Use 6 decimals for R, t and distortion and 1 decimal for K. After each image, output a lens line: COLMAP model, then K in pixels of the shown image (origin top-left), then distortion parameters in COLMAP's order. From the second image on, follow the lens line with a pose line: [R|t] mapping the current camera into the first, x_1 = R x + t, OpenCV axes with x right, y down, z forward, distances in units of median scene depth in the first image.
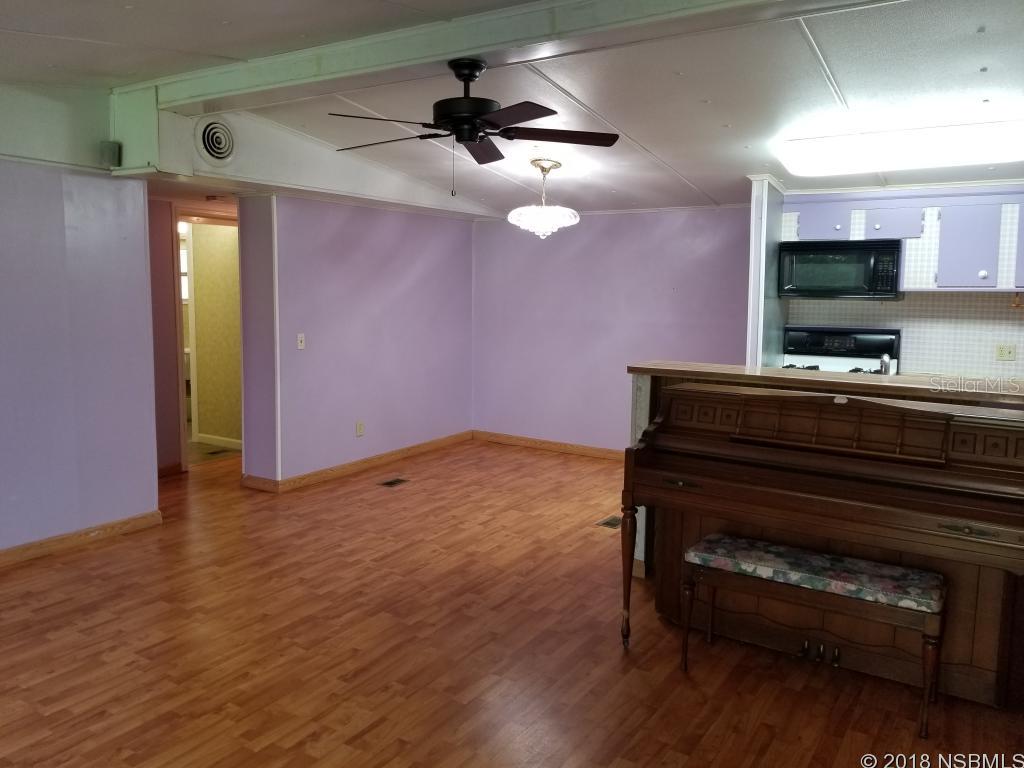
lens RADIAL K [[799.5, 0, 503.3], [0, 799.5, 378.1], [0, 0, 1]] dist [0.113640, -0.209067]
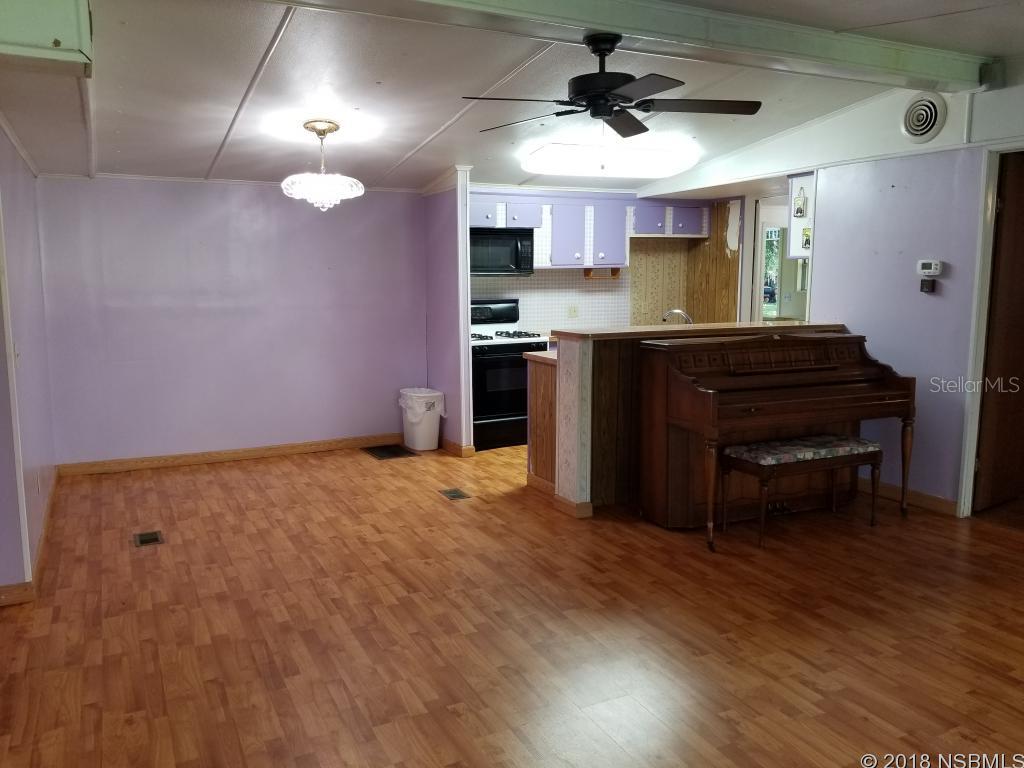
lens RADIAL K [[799.5, 0, 503.3], [0, 799.5, 378.1], [0, 0, 1]] dist [0.113640, -0.209067]
pose [[0.509992, -0.123402, 0.851281, -0.700873], [0.107290, 0.991053, 0.079387, -0.043994], [-0.853462, 0.050847, 0.518669, 0.416795]]
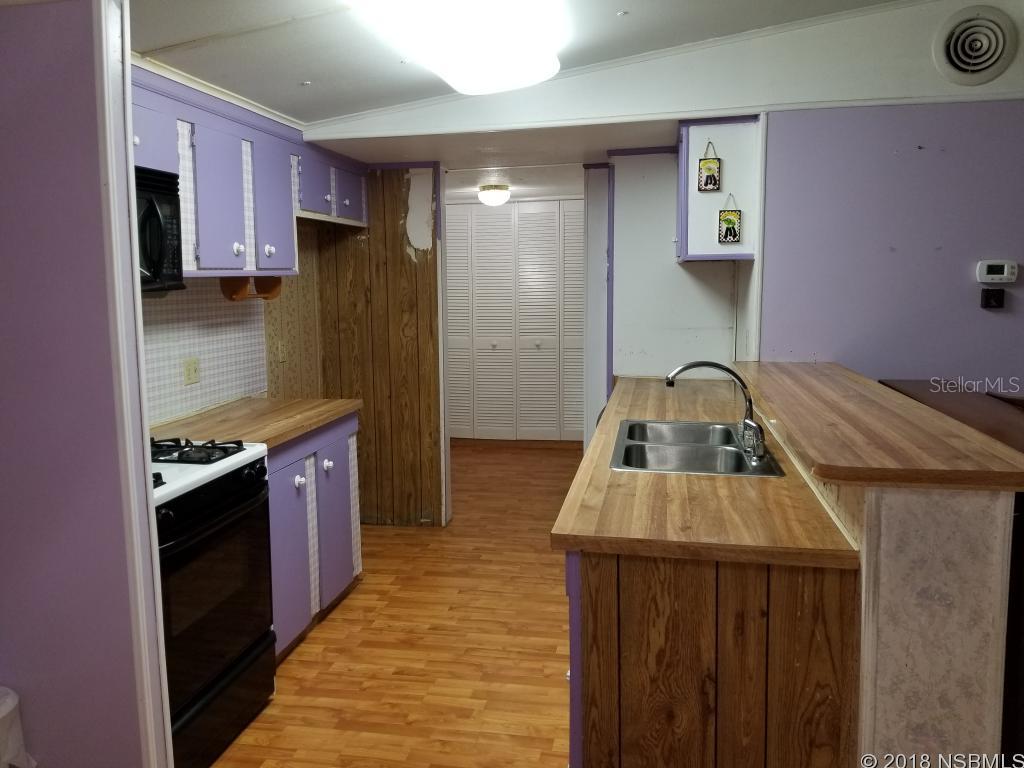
lens RADIAL K [[799.5, 0, 503.3], [0, 799.5, 378.1], [0, 0, 1]] dist [0.113640, -0.209067]
pose [[-0.369772, -0.115988, 0.921854, -0.075125], [0.117610, 0.978353, 0.170272, -0.116615], [-0.921649, 0.171381, -0.348127, 1.082150]]
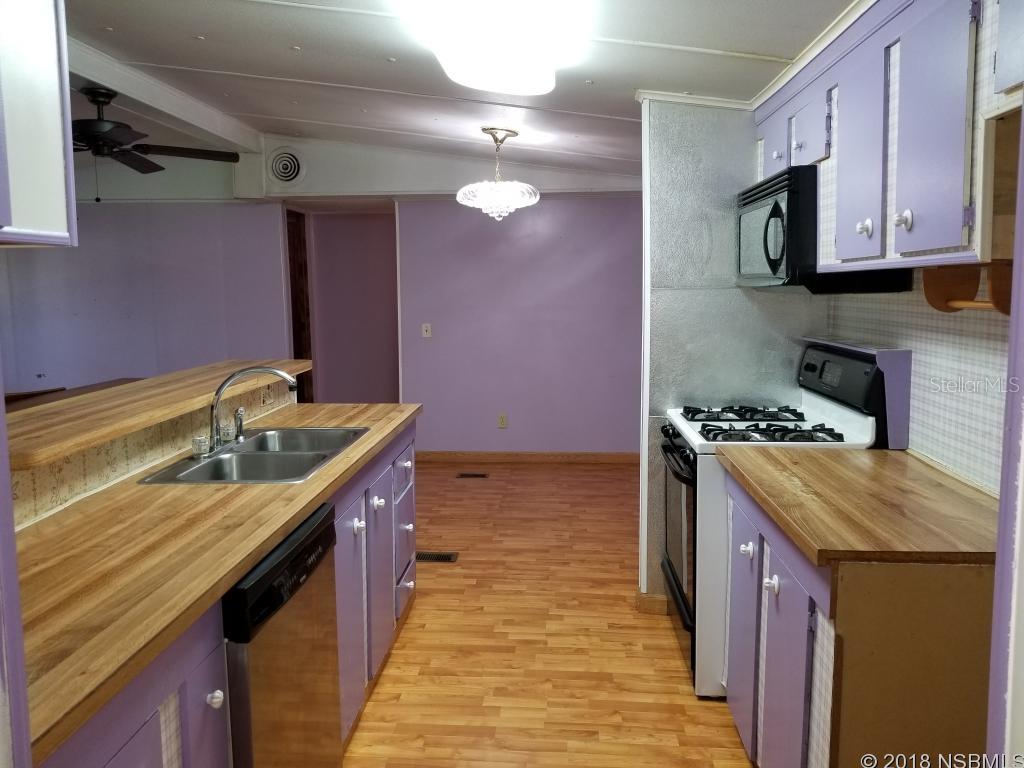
lens RADIAL K [[799.5, 0, 503.3], [0, 799.5, 378.1], [0, 0, 1]] dist [0.113640, -0.209067]
pose [[0.480334, 0.091251, -0.872326, 0.901924], [-0.090554, 0.994418, 0.054161, -0.058737], [0.872399, 0.052977, 0.485916, 0.661323]]
